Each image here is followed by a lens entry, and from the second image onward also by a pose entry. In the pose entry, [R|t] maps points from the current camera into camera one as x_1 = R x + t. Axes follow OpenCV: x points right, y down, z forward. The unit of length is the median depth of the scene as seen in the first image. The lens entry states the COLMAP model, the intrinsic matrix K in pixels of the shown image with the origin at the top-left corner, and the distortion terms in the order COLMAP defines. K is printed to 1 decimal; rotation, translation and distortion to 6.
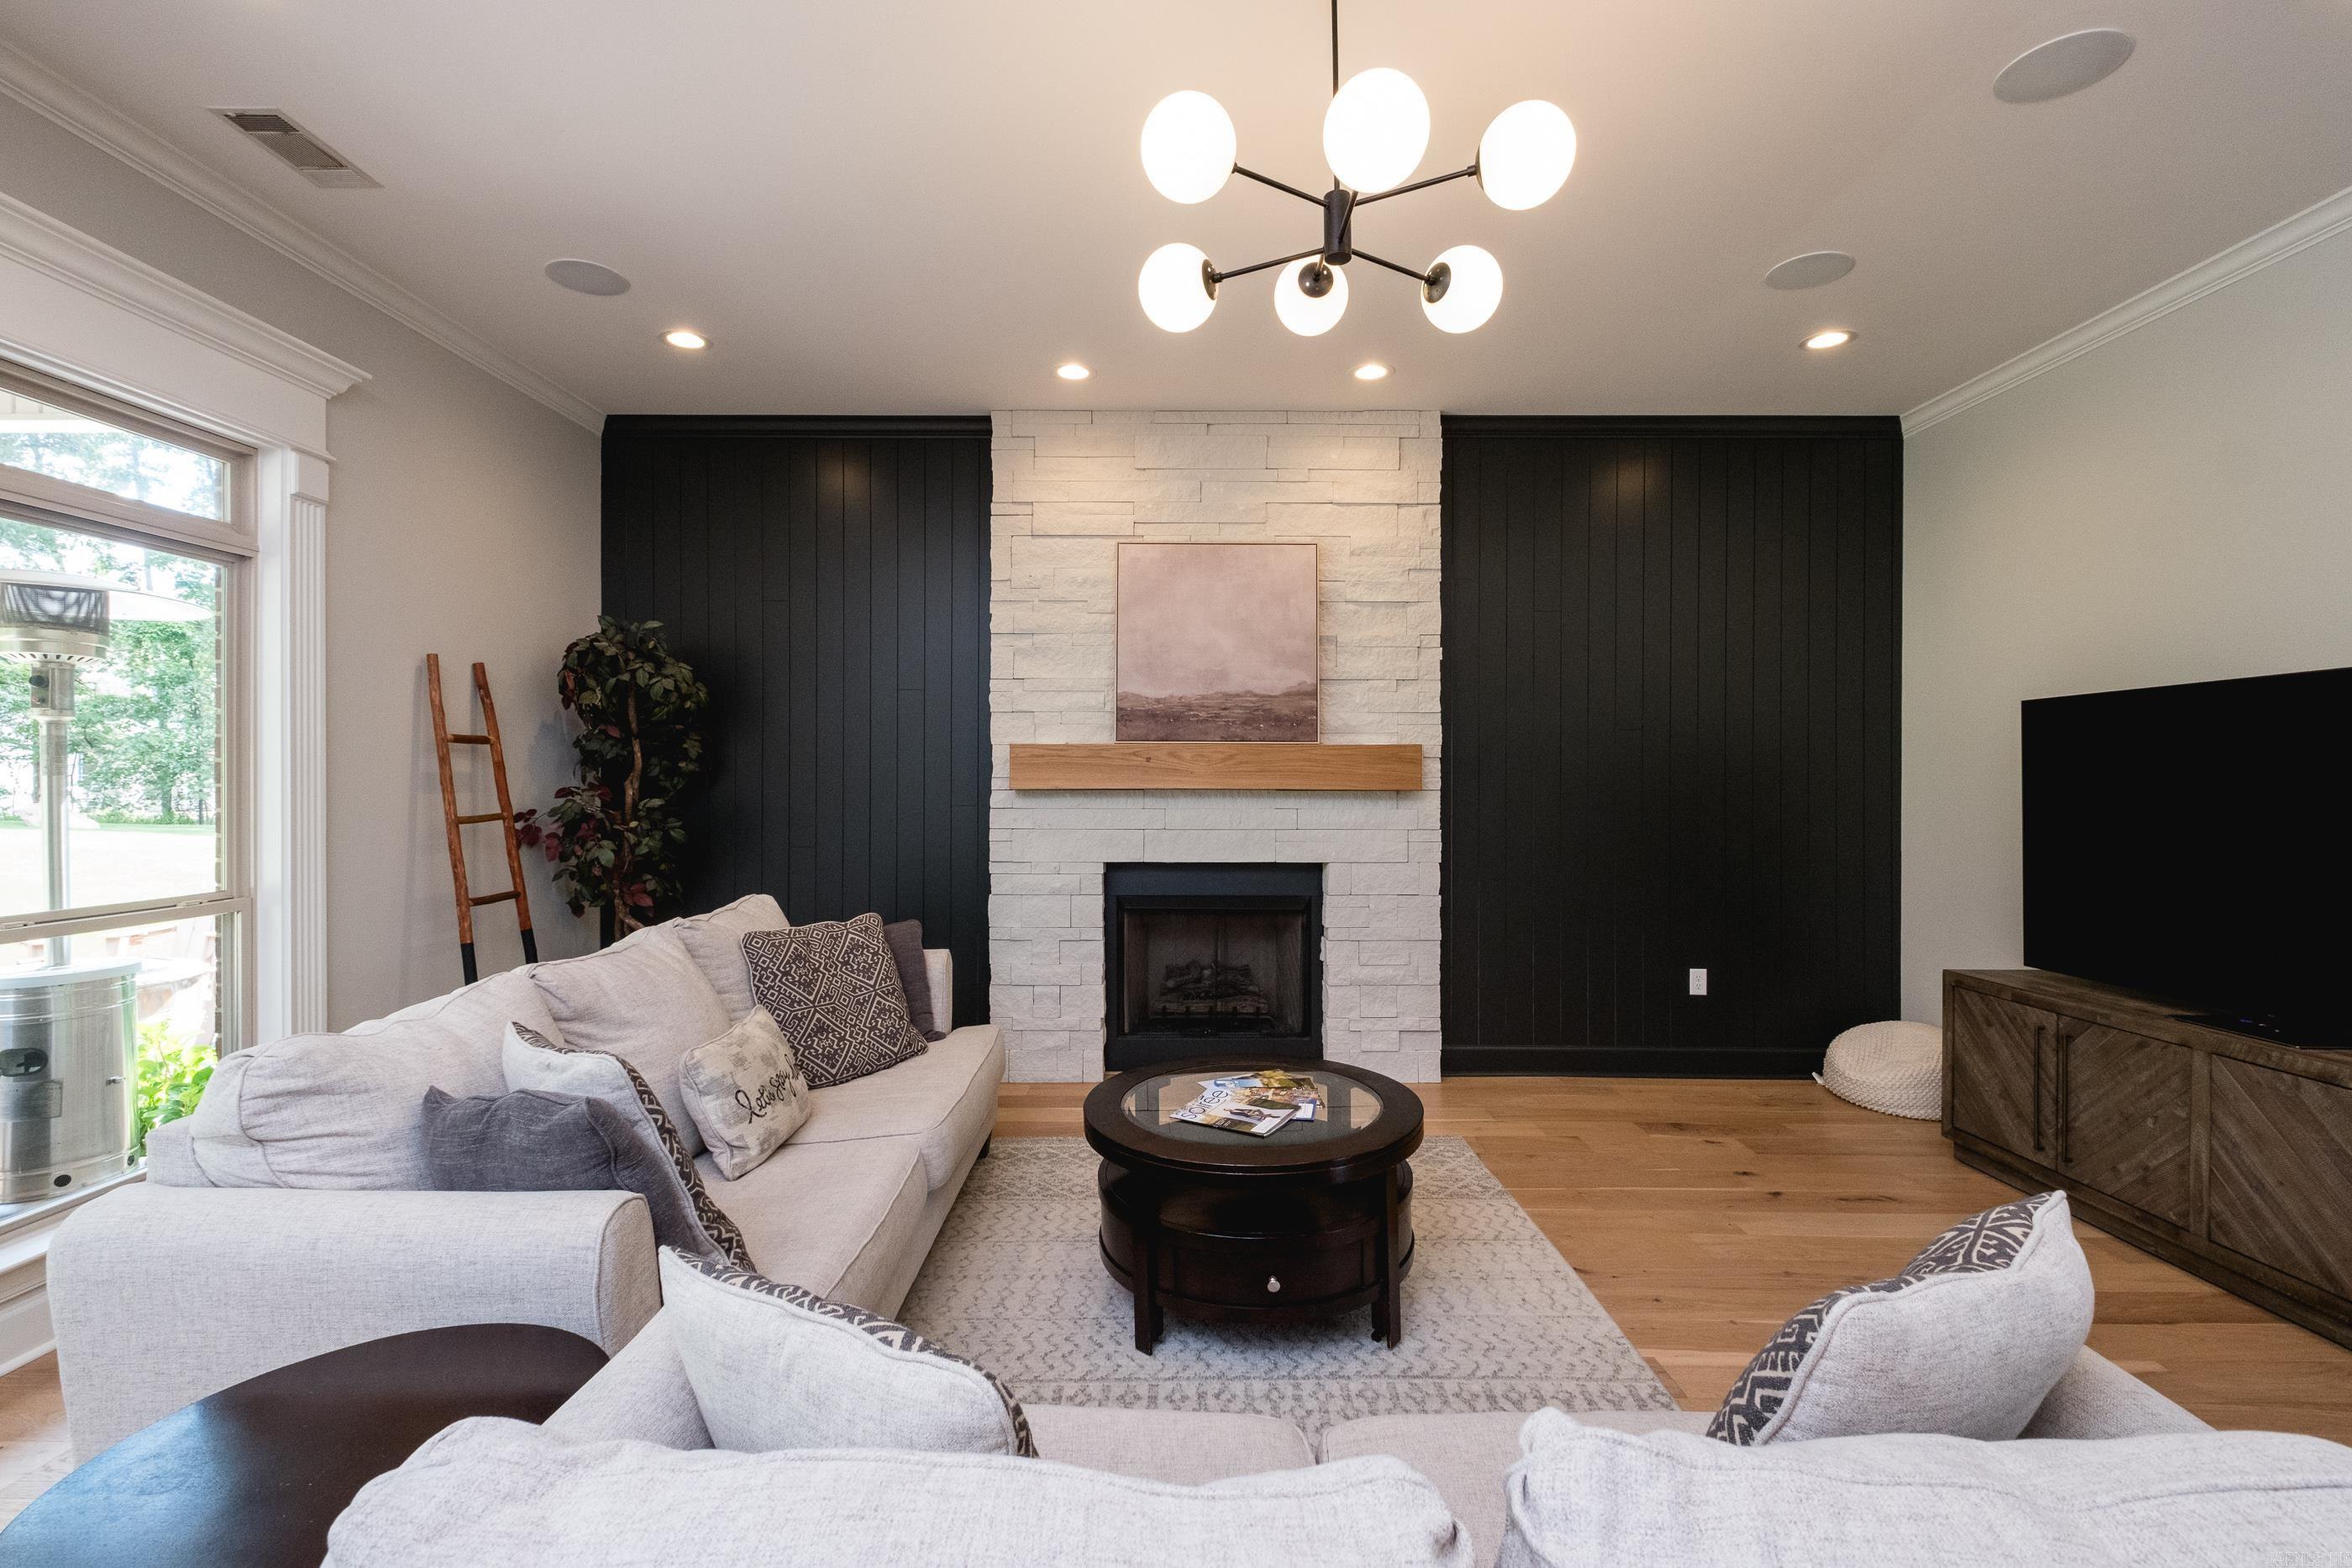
lens RADIAL K [[1027.2, 0, 1182.3], [0, 1027.2, 785.9], [0, 0, 1]] dist [-0.002560, -0.000491]
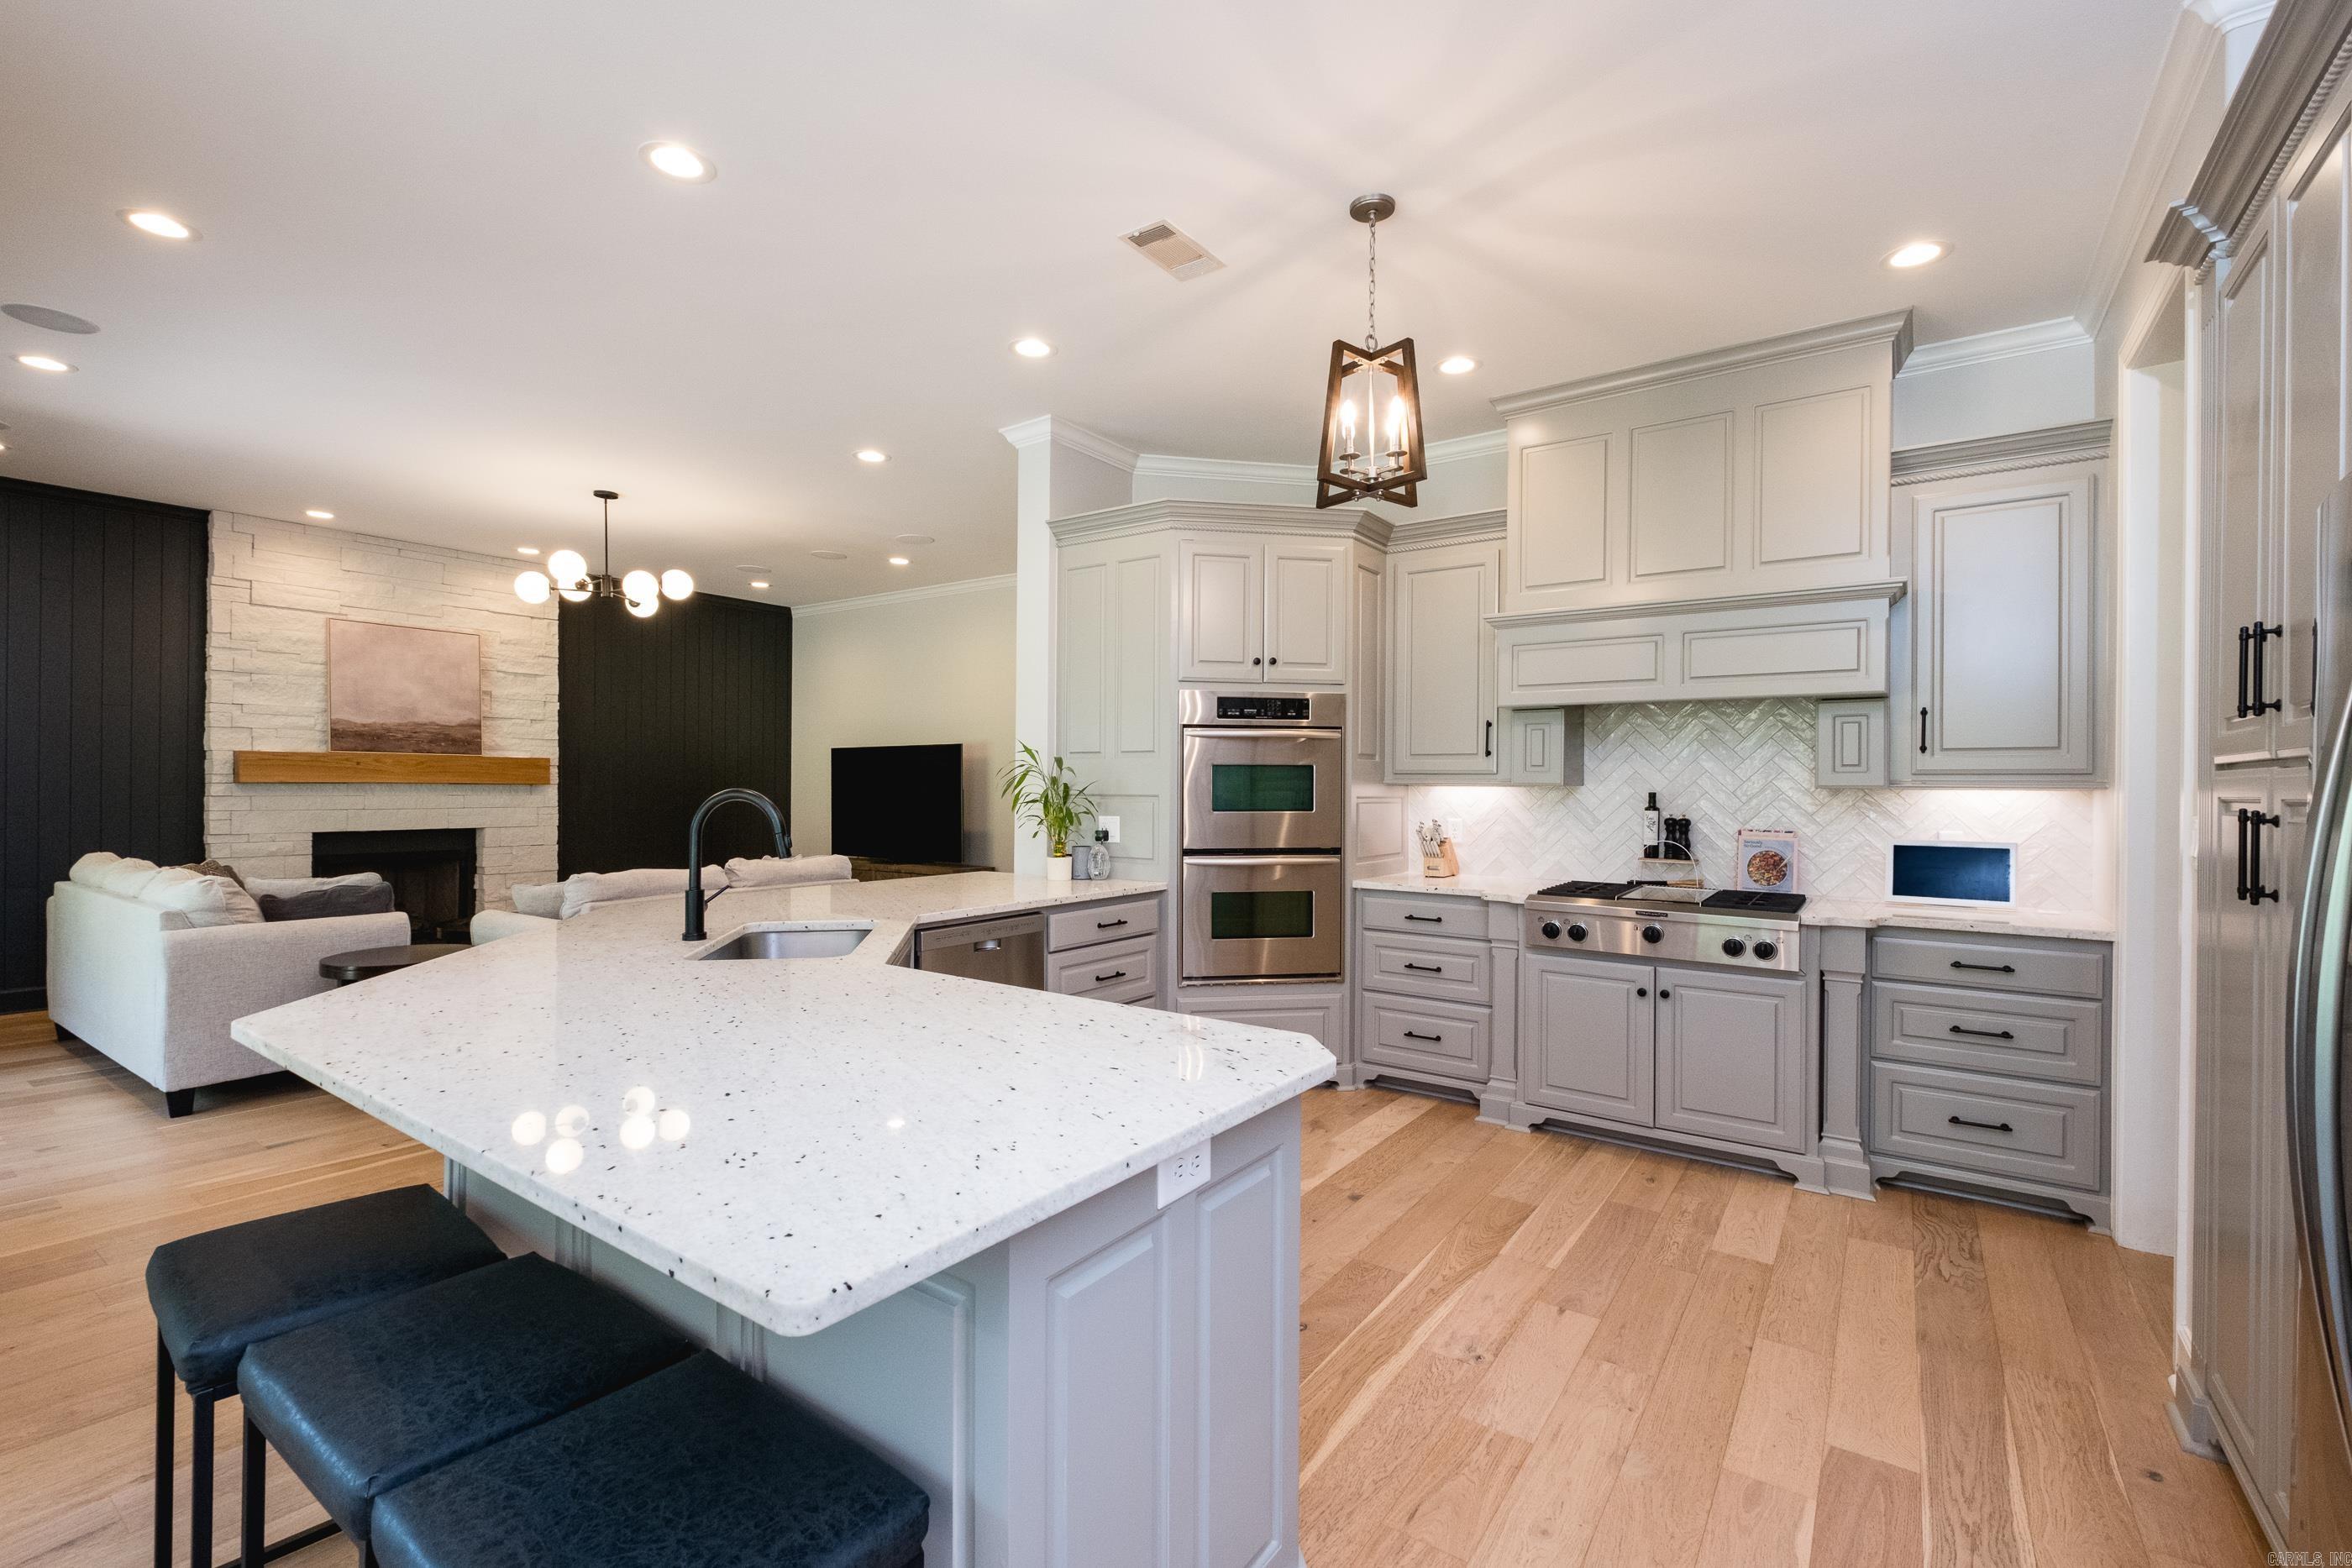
lens RADIAL K [[1027.2, 0, 1182.3], [0, 1027.2, 785.9], [0, 0, 1]] dist [-0.002560, -0.000491]
pose [[0.572967, 0.003016, 0.819573, -0.572775], [-0.000972, 0.999995, -0.003000, 0.011204], [-0.819578, 0.000922, 0.572967, -0.873225]]
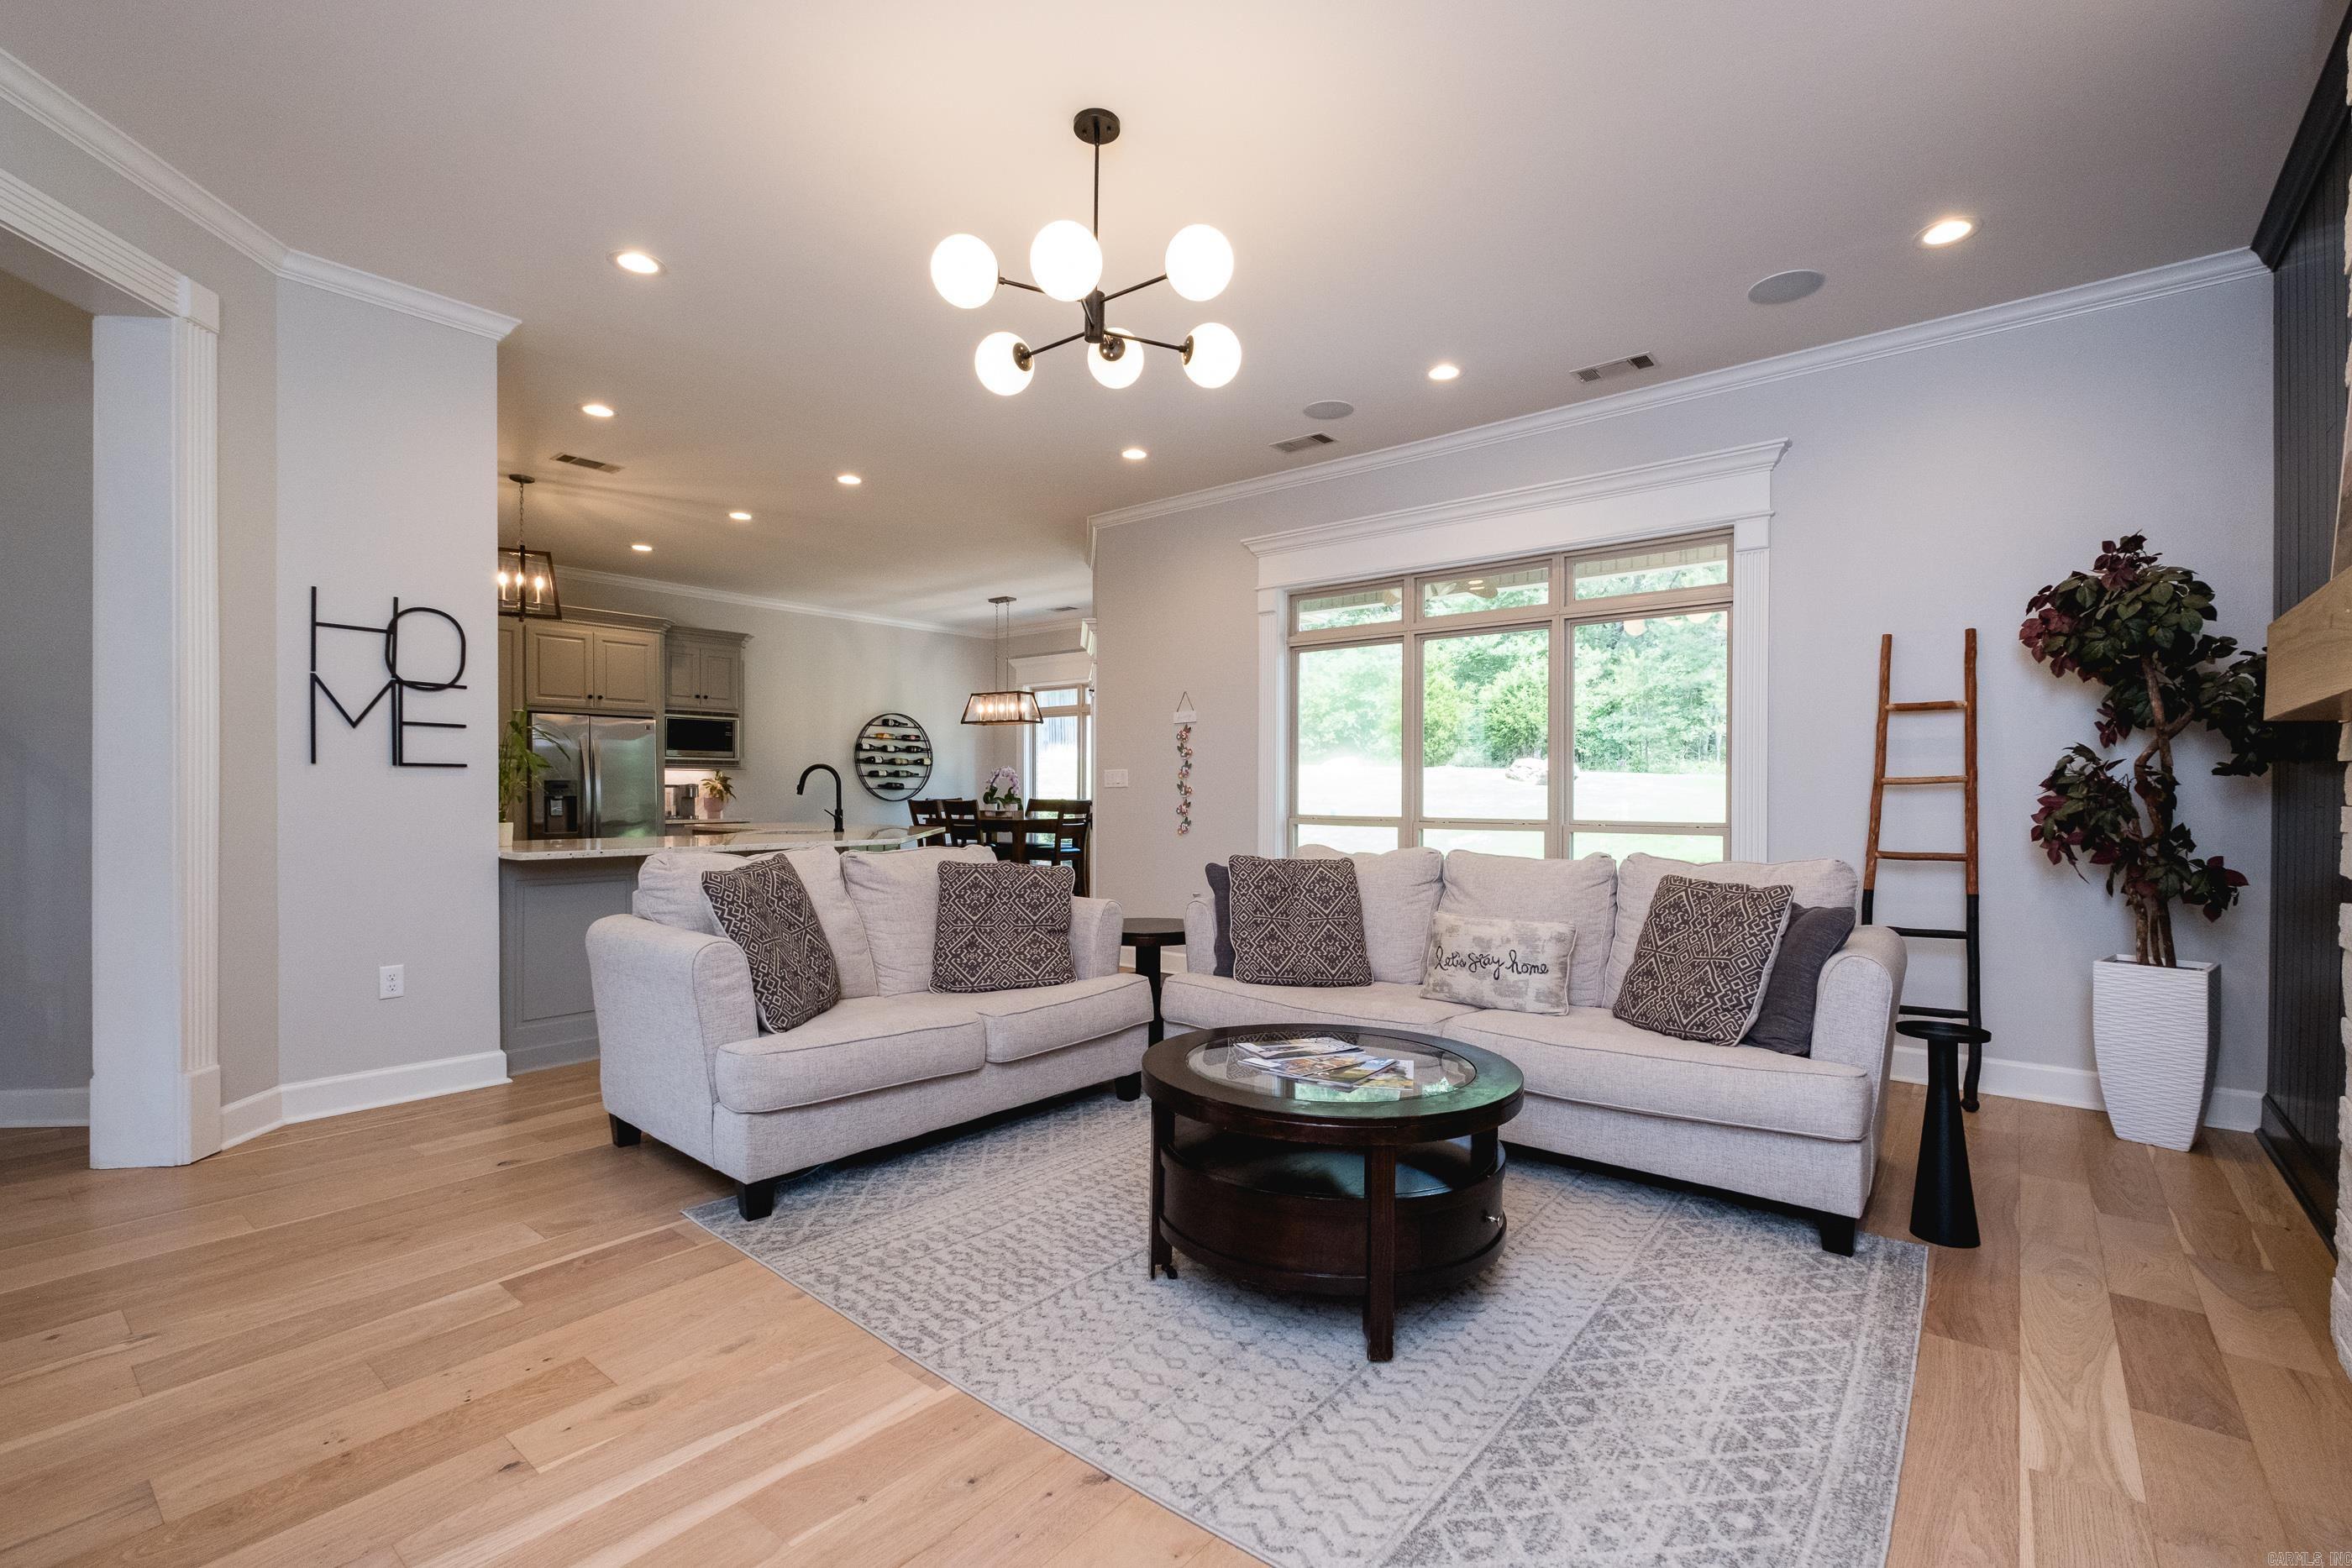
lens RADIAL K [[1036.6, 0, 1172.0], [0, 1036.6, 793.7], [0, 0, 1]] dist [-0.001642, -0.000200]
pose [[-0.634203, 0.000089, -0.773167, 0.567798], [-0.007276, 0.999955, 0.006083, 0.040282], [0.773133, 0.009484, -0.634174, 0.962843]]
